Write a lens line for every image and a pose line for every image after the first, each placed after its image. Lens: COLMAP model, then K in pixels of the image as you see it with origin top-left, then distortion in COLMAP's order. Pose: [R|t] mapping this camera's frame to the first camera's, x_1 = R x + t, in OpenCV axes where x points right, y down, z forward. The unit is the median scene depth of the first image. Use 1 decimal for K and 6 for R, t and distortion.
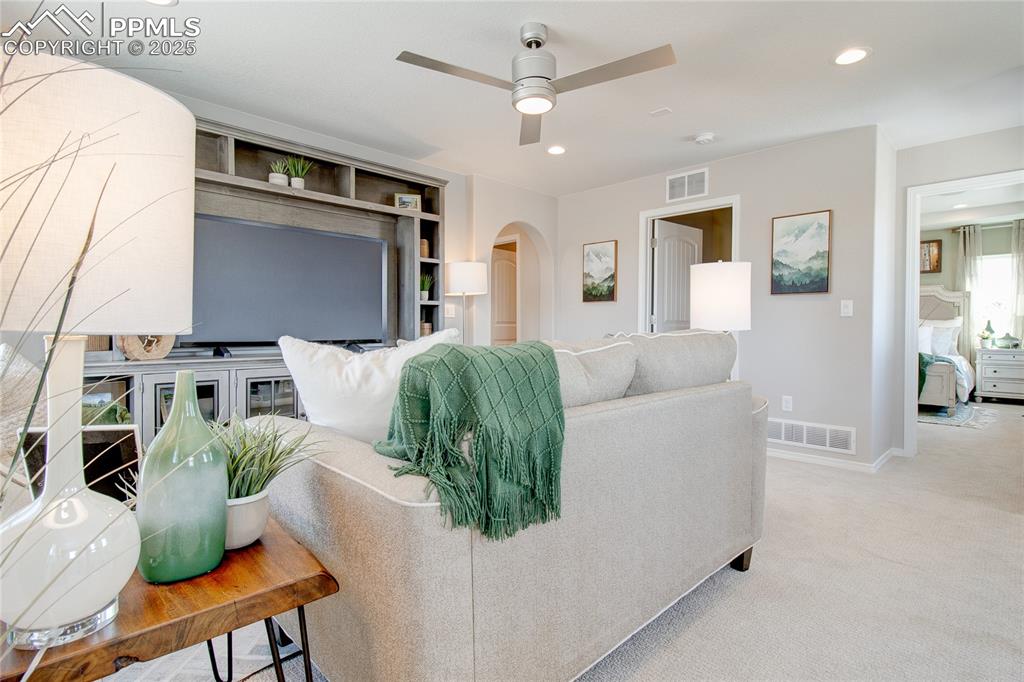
lens RADIAL K [[516.8, 0, 515.9], [0, 516.8, 342.3], [0, 0, 1]] dist [0.022056, -0.011103]
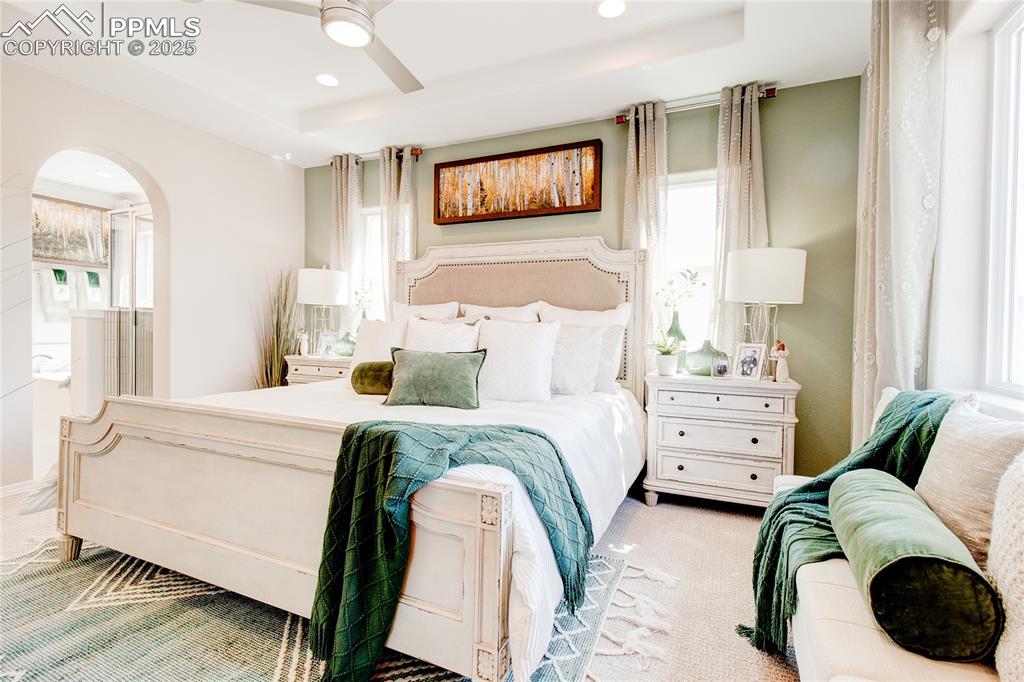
lens RADIAL K [[480.4, 0, 508.5], [0, 480.4, 337.7], [0, 0, 1]] dist [0.021857, -0.005830]
pose [[0.949195, 0.006442, 0.314623, 0.643978], [-0.006029, 0.999979, -0.002286, -0.017979], [-0.314631, 0.000273, 0.949214, 0.657105]]
